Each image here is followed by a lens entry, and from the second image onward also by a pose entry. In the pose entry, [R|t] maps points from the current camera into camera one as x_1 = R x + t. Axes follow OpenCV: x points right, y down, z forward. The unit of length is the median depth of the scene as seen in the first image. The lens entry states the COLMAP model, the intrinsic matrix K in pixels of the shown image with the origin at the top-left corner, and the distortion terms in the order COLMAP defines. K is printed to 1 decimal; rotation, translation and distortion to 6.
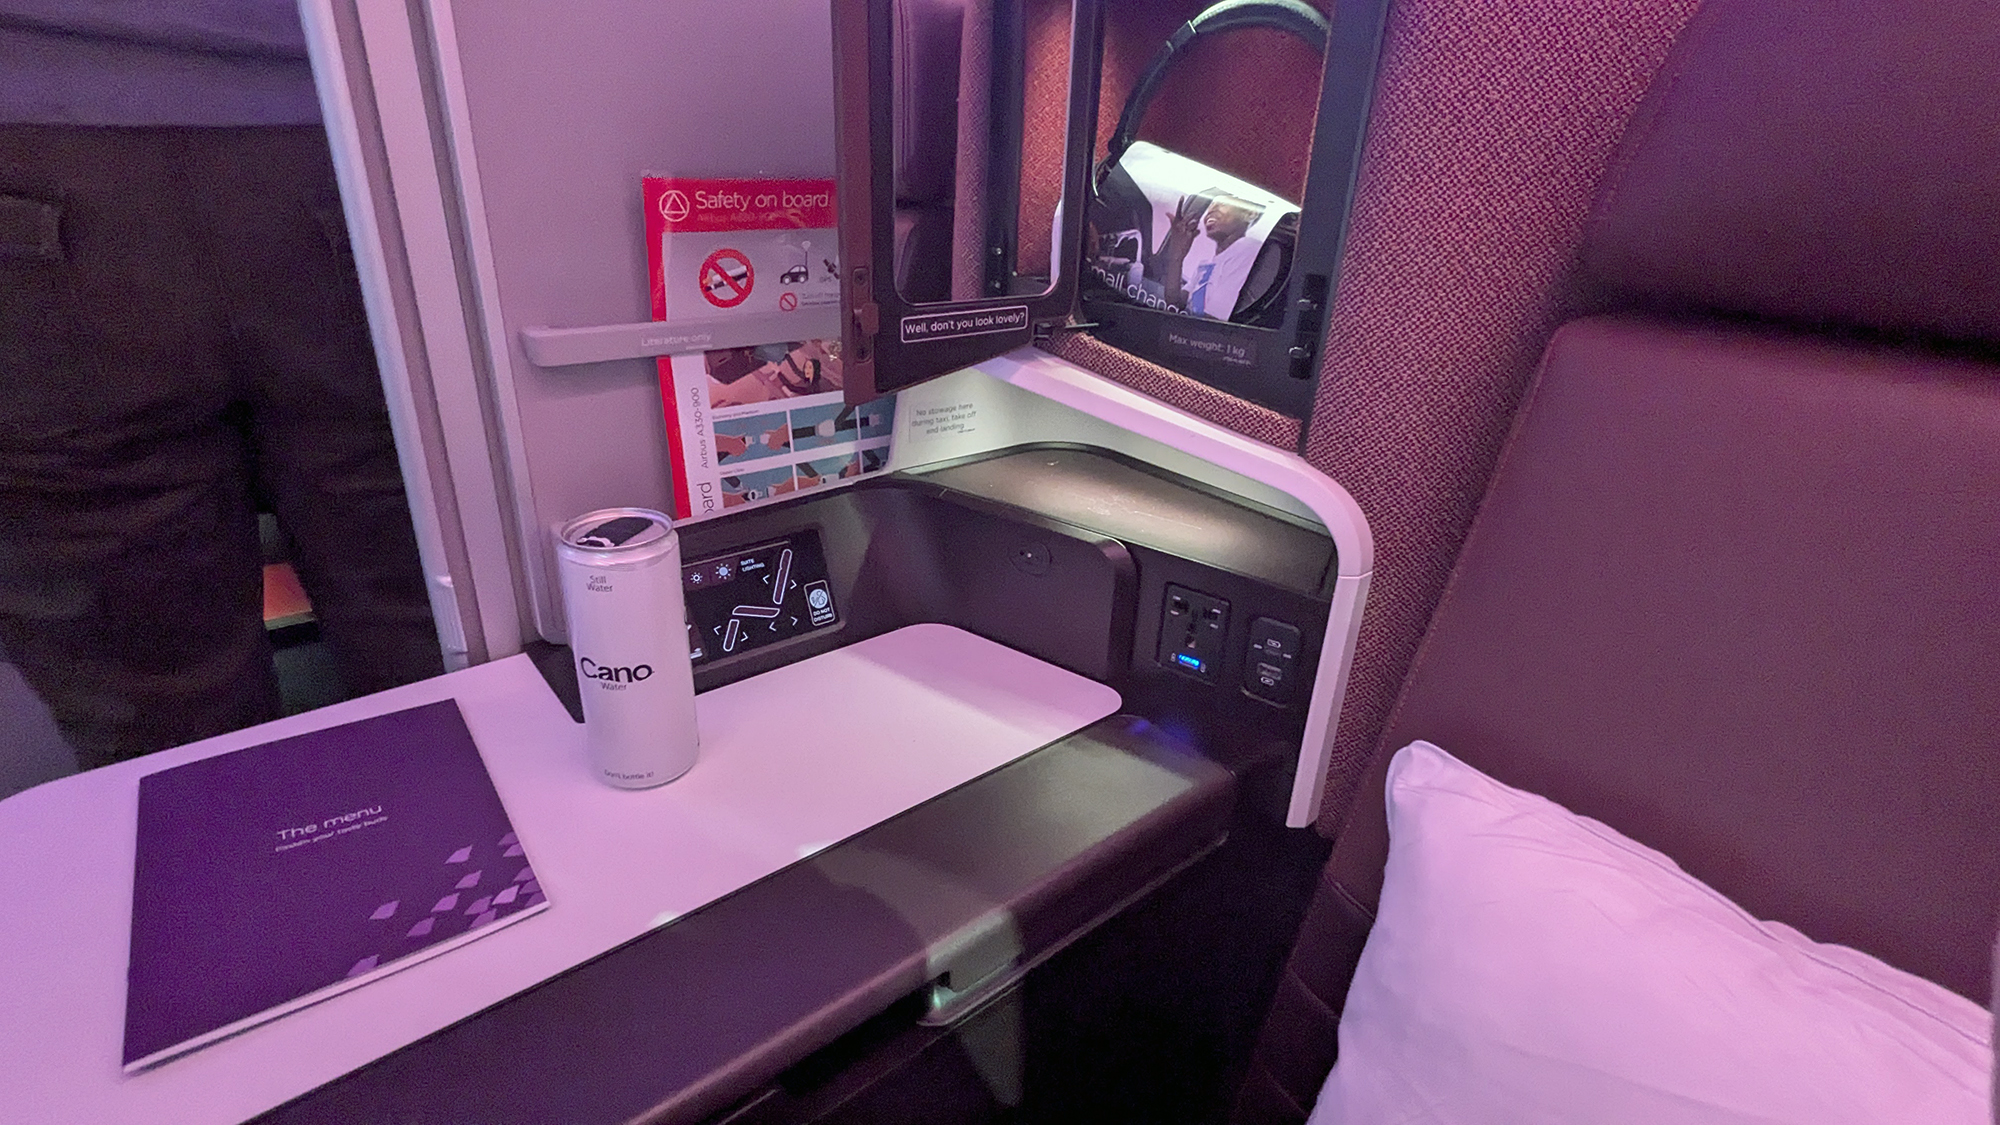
lens RADIAL K [[959.0, 0, 1000.0], [0, 959.0, 562.5], [0, 0, 1]] dist [0.000499, 0.001083]
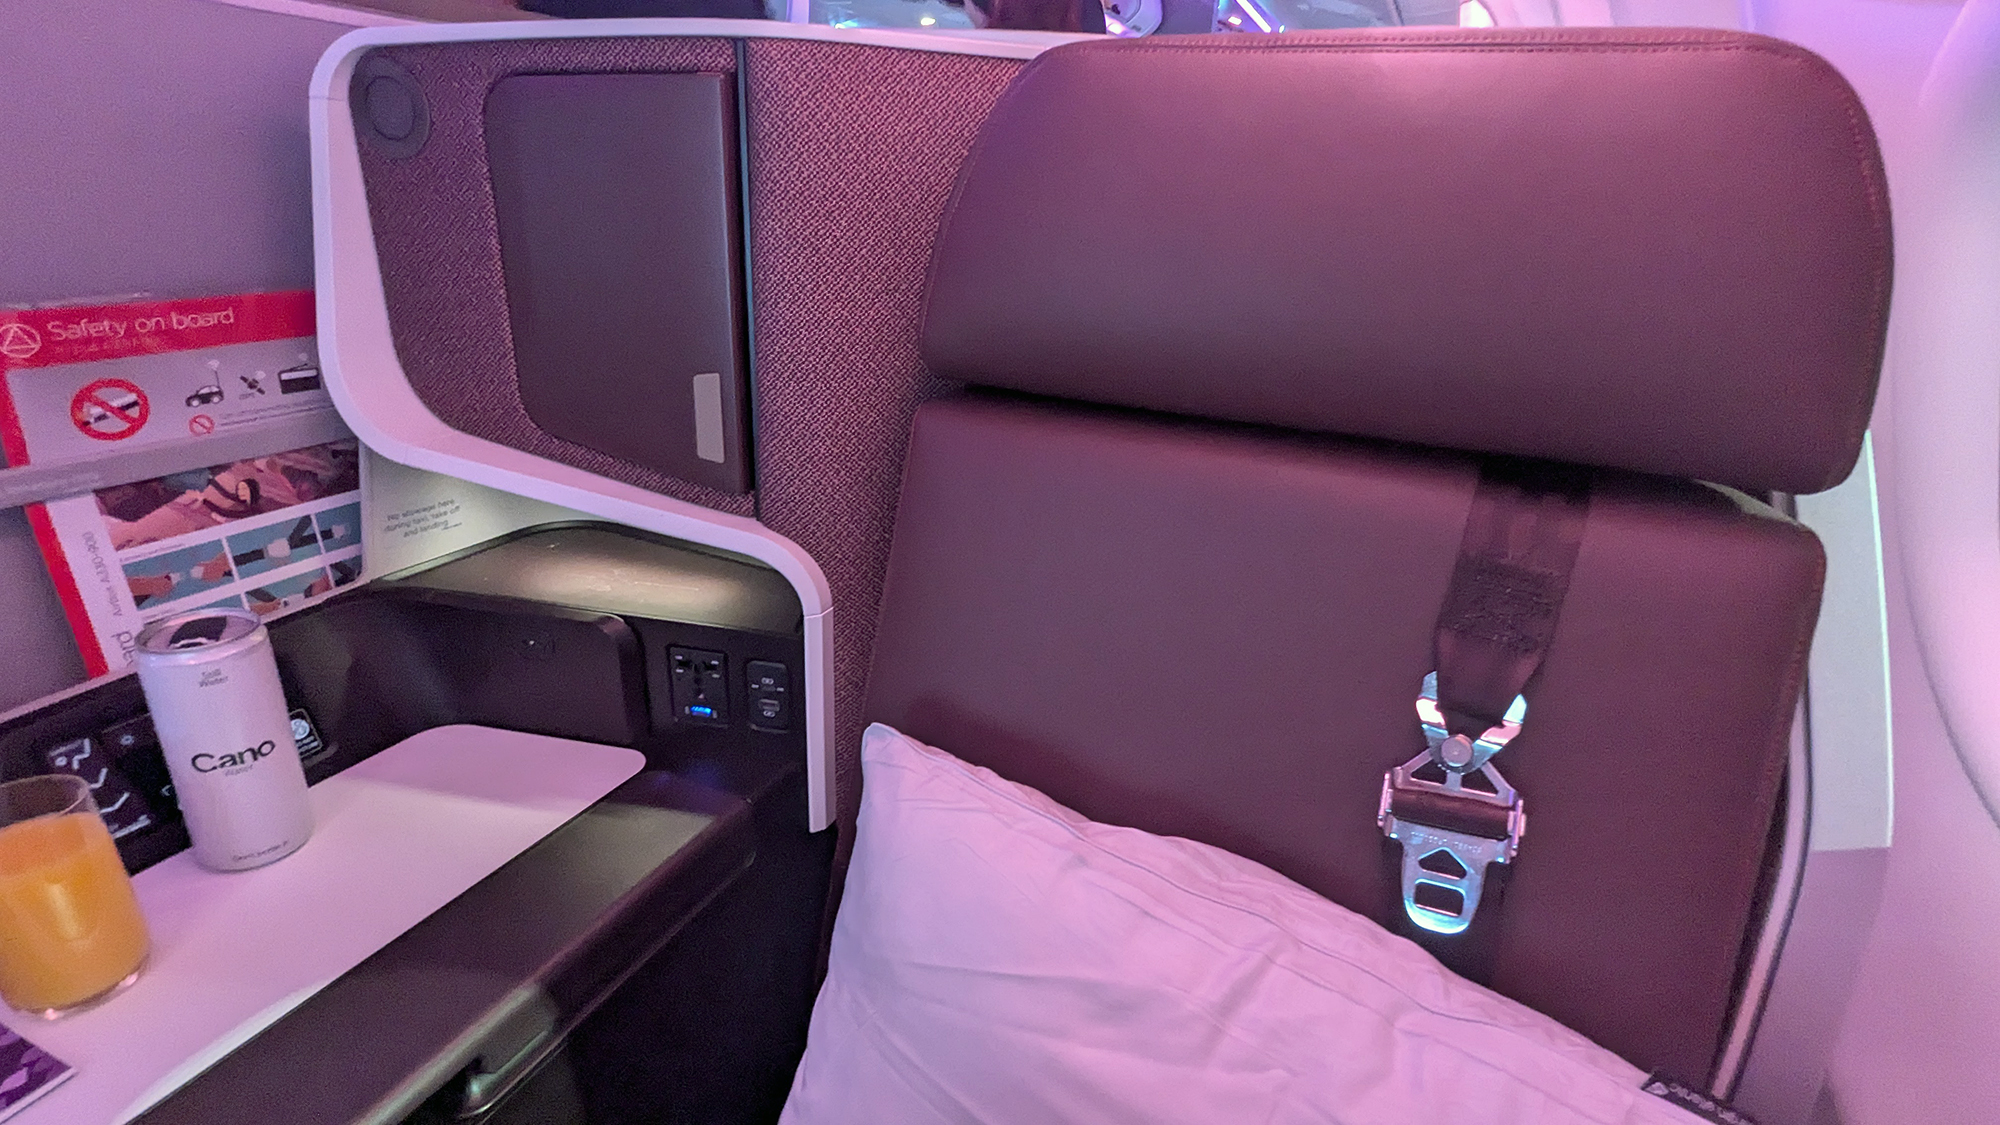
lens RADIAL K [[959.0, 0, 1000.0], [0, 959.0, 562.5], [0, 0, 1]] dist [0.000499, 0.001083]
pose [[0.901853, -0.157221, 0.402420, 0.083453], [0.165847, 0.986058, 0.013564, -0.023140], [-0.398942, 0.054507, 0.915355, -0.158730]]
